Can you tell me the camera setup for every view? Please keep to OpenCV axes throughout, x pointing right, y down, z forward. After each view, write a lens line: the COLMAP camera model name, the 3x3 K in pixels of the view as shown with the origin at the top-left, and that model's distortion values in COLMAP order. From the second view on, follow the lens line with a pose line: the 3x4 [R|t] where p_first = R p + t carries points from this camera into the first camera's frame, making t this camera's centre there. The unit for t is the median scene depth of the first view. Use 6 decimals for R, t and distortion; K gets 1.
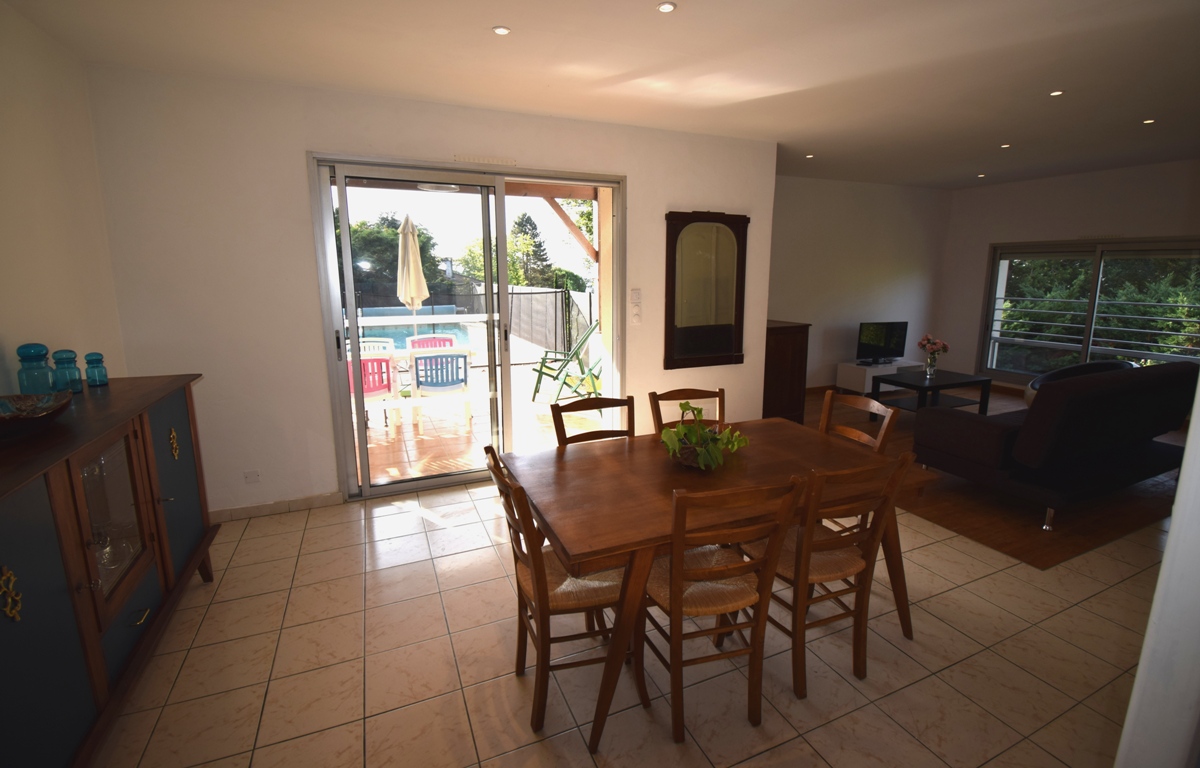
lens RADIAL K [[535.7, 0, 599.4], [0, 535.7, 380.4], [0, 0, 1]] dist [-0.026194, -0.001246]
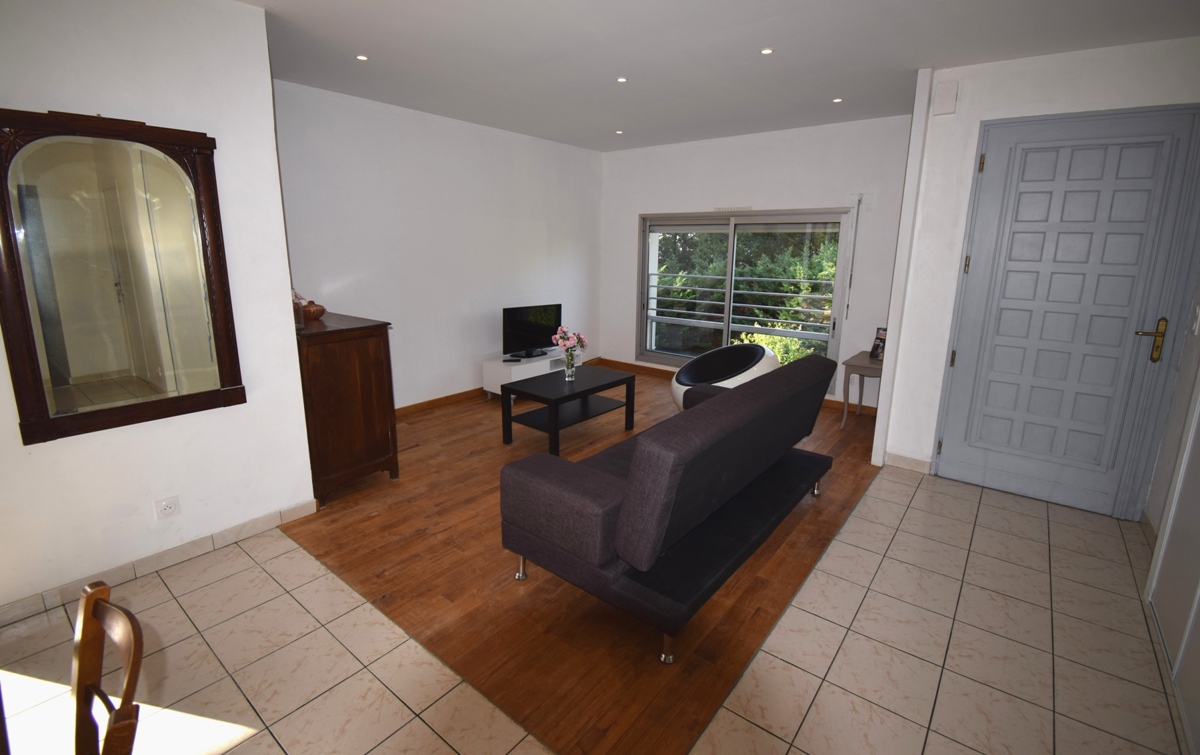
lens RADIAL K [[530.6, 0, 602.0], [0, 530.6, 376.8], [0, 0, 1]] dist [0.026148, 0.000251]
pose [[0.880498, -0.100432, 0.463290, 0.221796], [0.078634, 0.994704, 0.066185, -0.044165], [-0.467483, -0.021846, 0.883732, 0.201635]]
